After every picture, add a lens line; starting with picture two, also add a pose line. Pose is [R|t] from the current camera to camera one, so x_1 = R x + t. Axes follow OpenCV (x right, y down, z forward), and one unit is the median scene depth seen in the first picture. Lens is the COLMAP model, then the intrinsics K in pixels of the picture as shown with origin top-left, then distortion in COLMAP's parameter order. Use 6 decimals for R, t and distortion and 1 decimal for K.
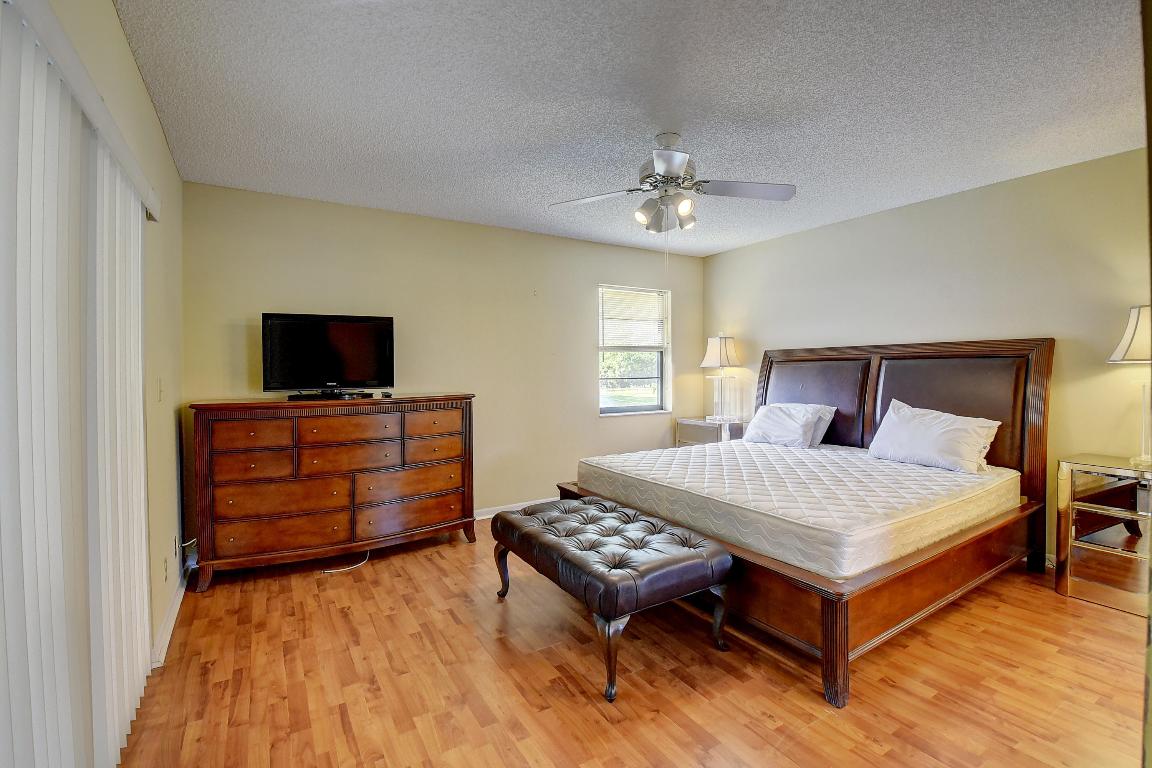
lens RADIAL K [[508.6, 0, 576.7], [0, 508.6, 377.7], [0, 0, 1]] dist [-0.009338, -0.011702]
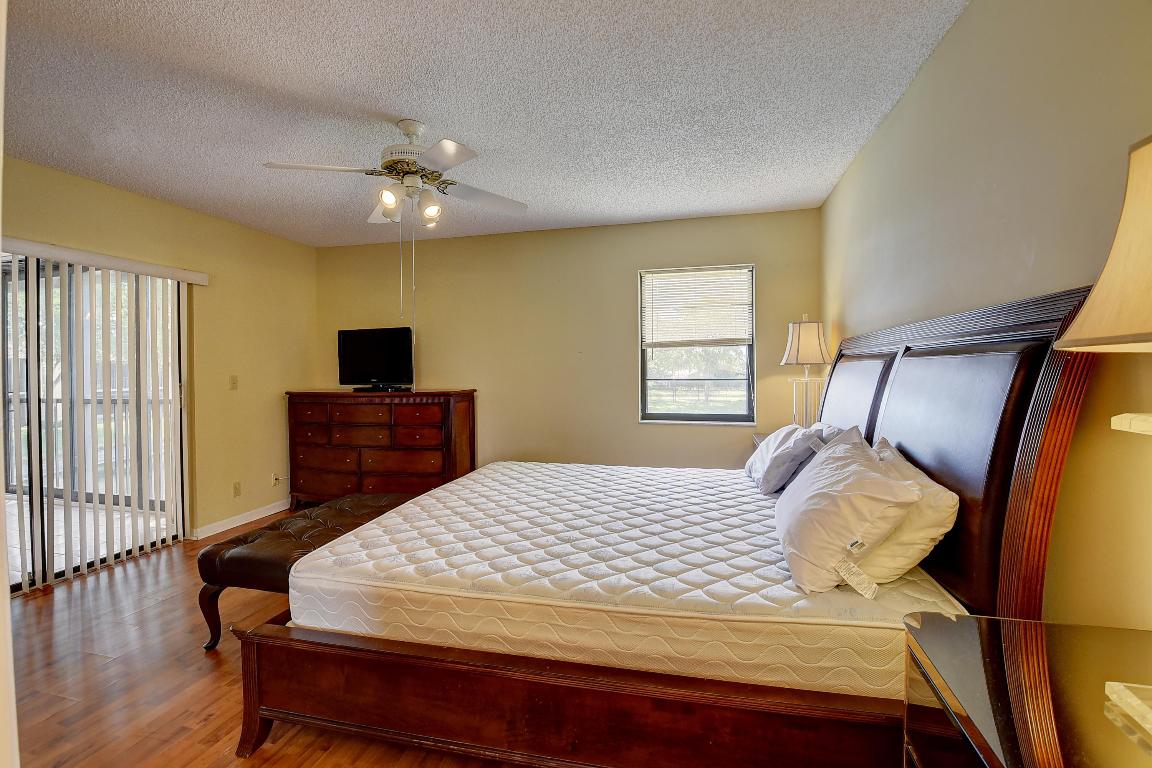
lens RADIAL K [[508.6, 0, 578.4], [0, 508.6, 380.5], [0, 0, 1]] dist [-0.009338, -0.011702]
pose [[0.708611, 0.017774, -0.705375, 0.798784], [-0.007820, 0.999819, 0.017337, -0.013859], [0.705556, -0.006769, 0.708622, 0.410255]]
